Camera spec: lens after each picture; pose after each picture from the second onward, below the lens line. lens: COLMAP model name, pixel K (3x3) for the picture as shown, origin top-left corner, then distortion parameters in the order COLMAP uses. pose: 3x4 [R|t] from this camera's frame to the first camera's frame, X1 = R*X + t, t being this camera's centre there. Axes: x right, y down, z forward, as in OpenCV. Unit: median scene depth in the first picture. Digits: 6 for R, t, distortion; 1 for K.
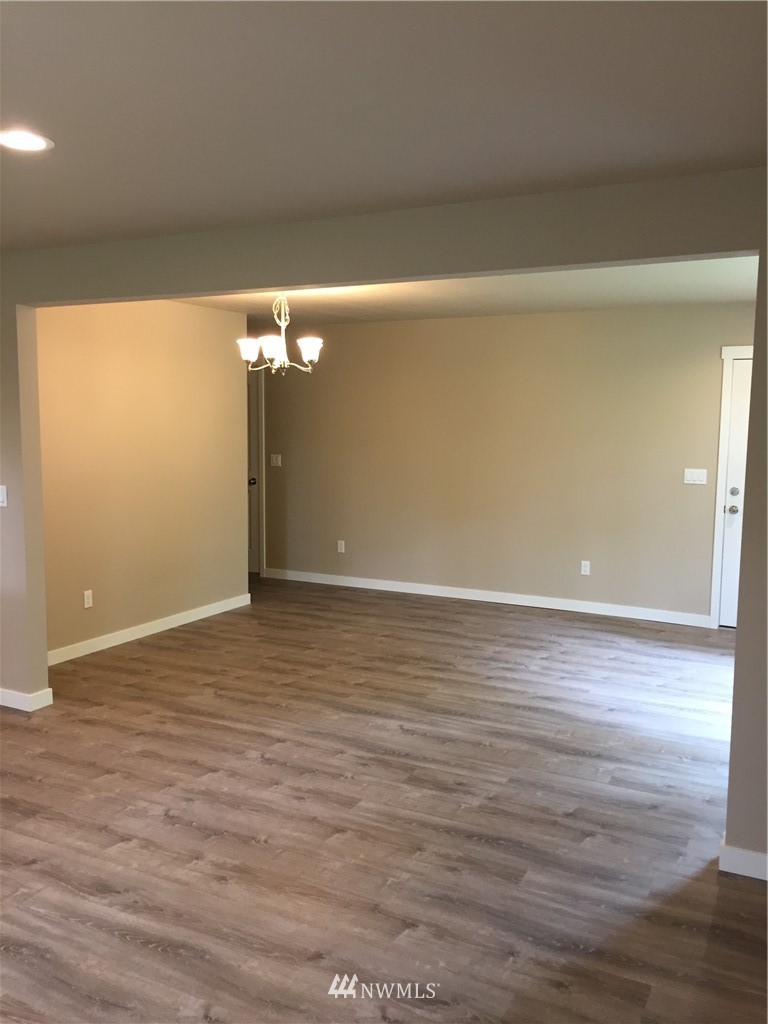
lens RADIAL K [[878.1, 0, 388.2], [0, 878.1, 516.7], [0, 0, 1]] dist [0.065341, -0.083051]
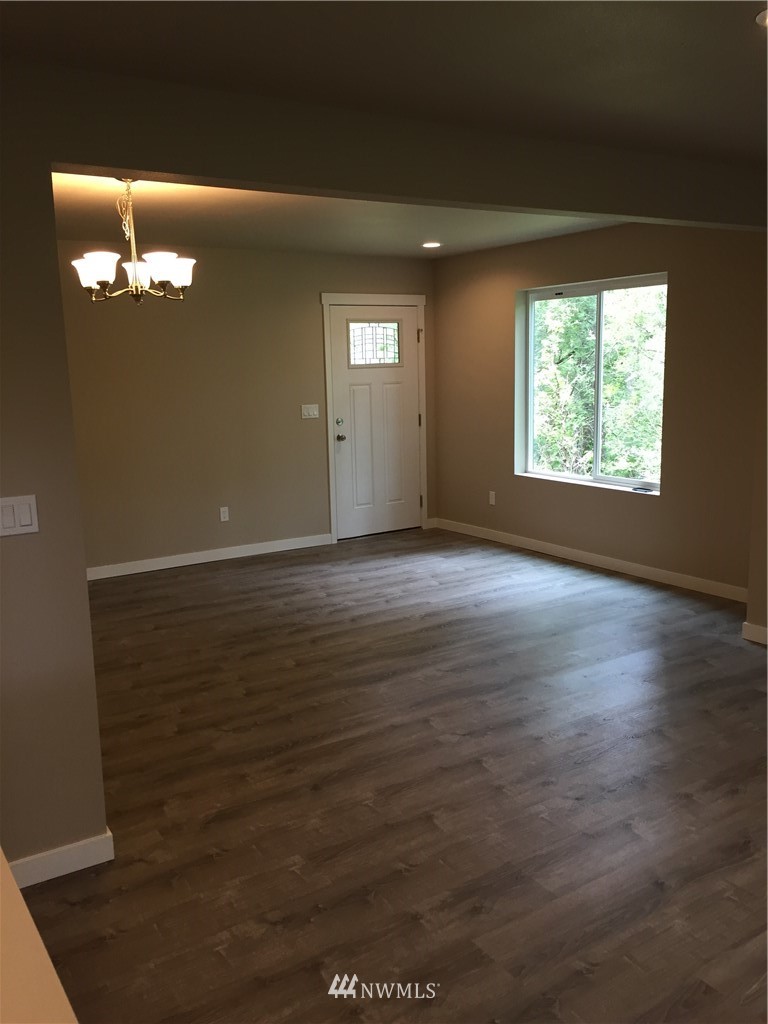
lens RADIAL K [[878.1, 0, 386.3], [0, 878.1, 517.2], [0, 0, 1]] dist [0.065341, -0.083051]
pose [[0.485913, -0.176655, 0.855968, -0.800747], [0.129804, 0.983086, 0.129203, -0.063387], [-0.864314, 0.048327, 0.500625, 0.533514]]
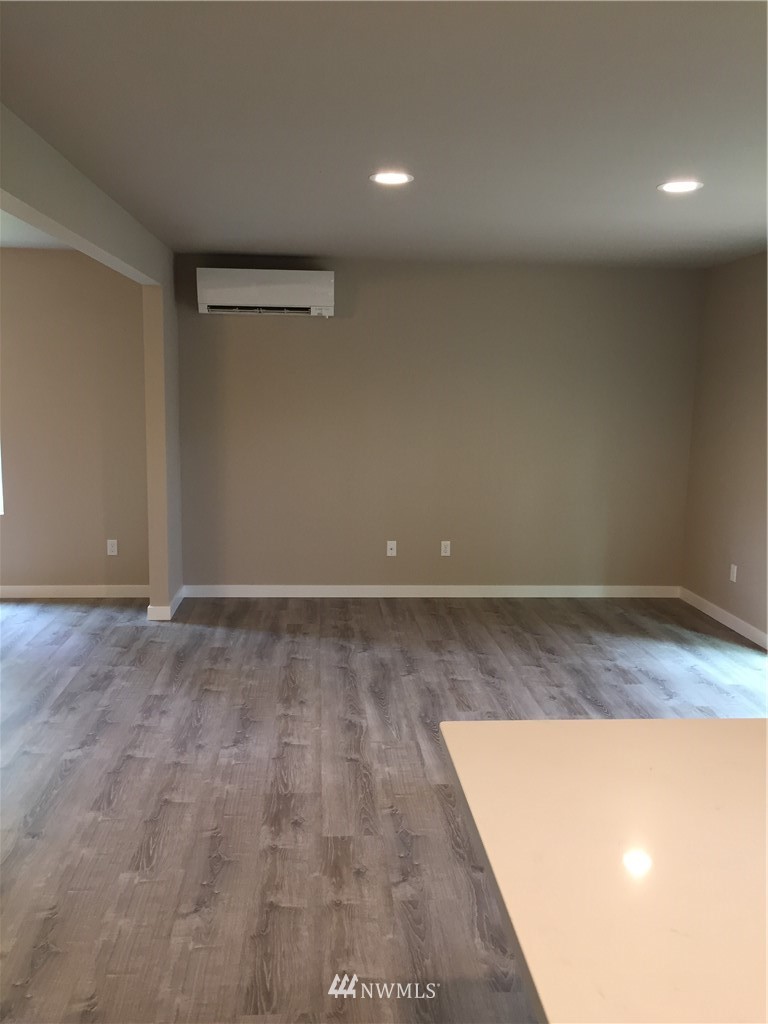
lens RADIAL K [[878.1, 0, 392.1], [0, 878.1, 516.8], [0, 0, 1]] dist [0.065341, -0.083051]
pose [[-0.534695, -0.148642, 0.831870, -0.922206], [0.075982, 0.971964, 0.222513, -0.124731], [-0.841622, 0.182183, -0.508410, 1.013080]]
